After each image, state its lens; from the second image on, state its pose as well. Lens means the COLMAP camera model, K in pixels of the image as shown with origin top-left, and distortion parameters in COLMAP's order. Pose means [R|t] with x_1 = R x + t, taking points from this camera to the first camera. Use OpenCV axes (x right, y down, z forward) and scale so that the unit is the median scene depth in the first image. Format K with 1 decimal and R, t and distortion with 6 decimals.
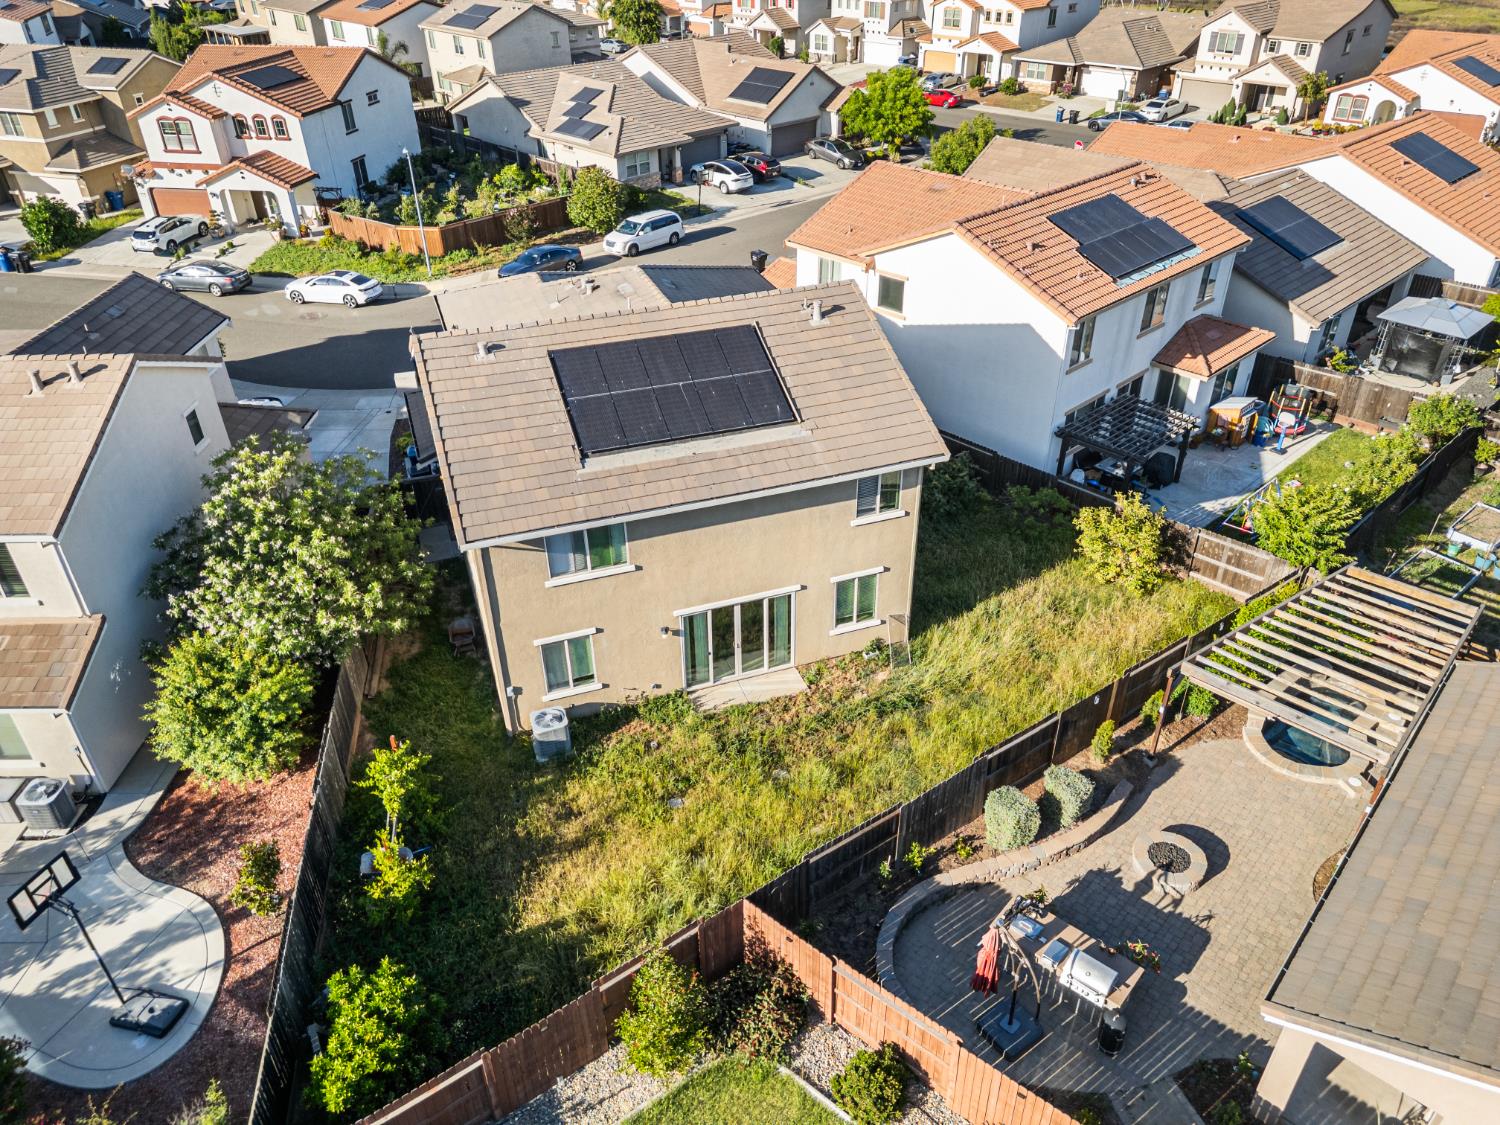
lens RADIAL K [[1048.3, 0, 745.5], [0, 1048.3, 555.5], [0, 0, 1]] dist [0.071528, -0.064171]
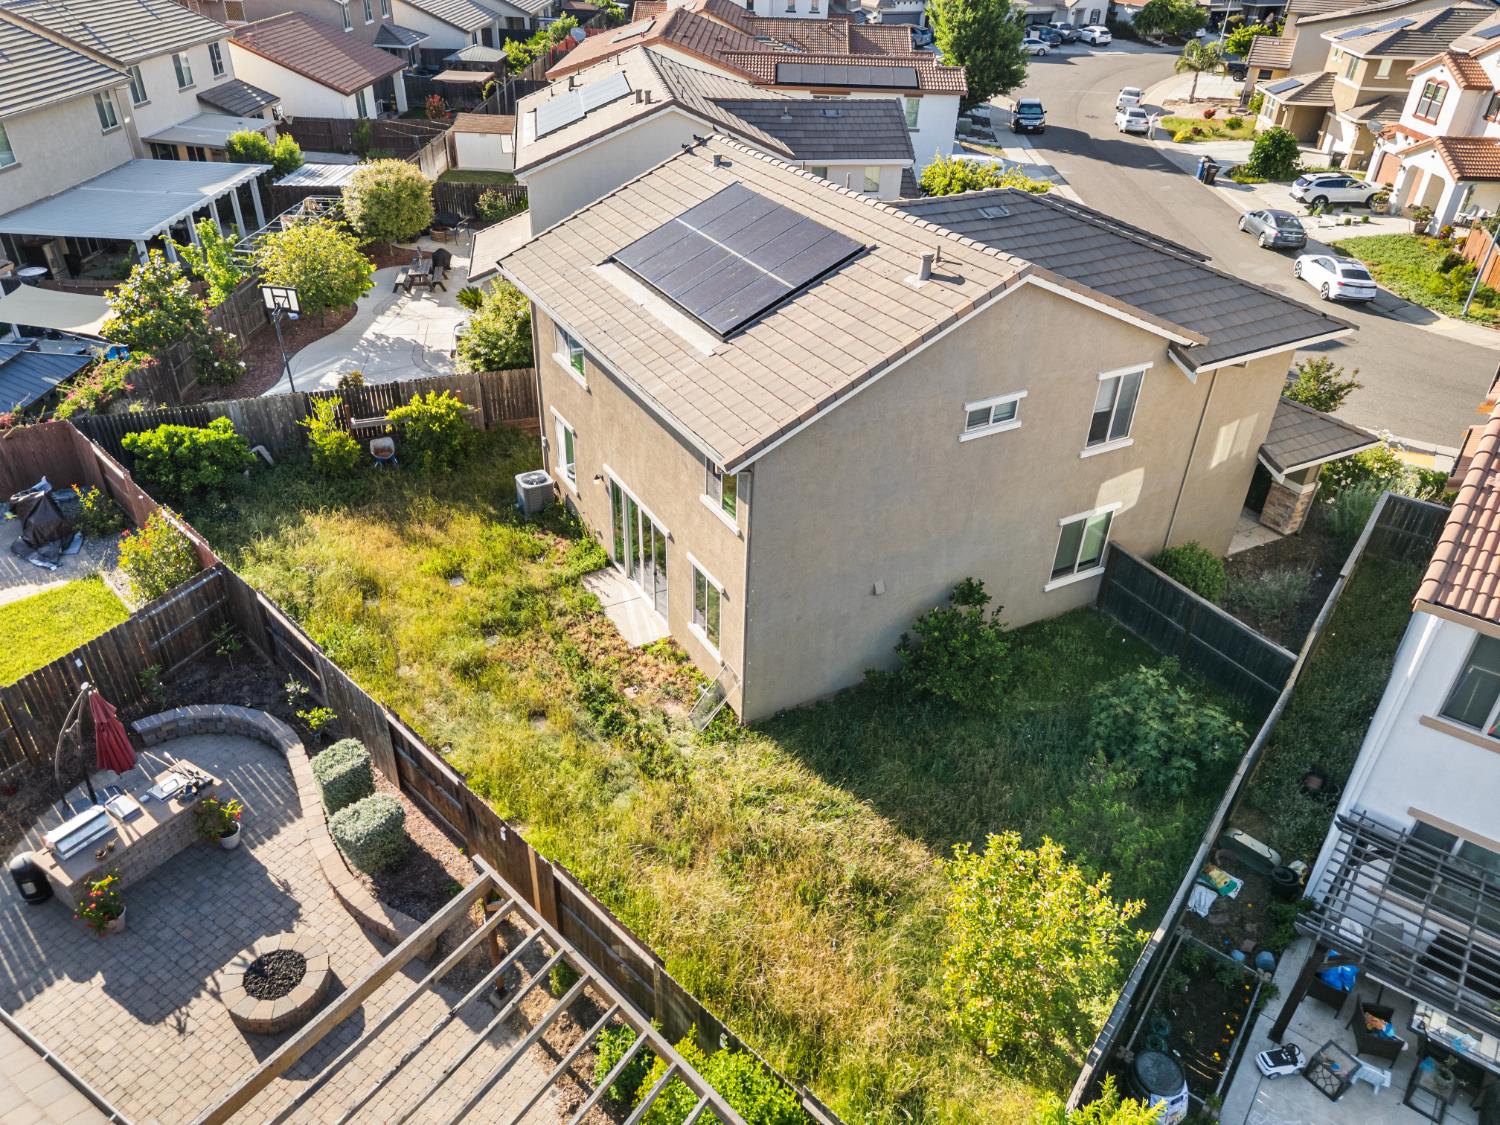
lens RADIAL K [[1048.3, 0, 745.5], [0, 1048.3, 555.5], [0, 0, 1]] dist [0.071528, -0.064171]
pose [[0.177642, 0.543968, -0.820087, 0.782402], [-0.560169, 0.741053, 0.370204, -0.308463], [0.809107, 0.393623, 0.436356, 0.751236]]
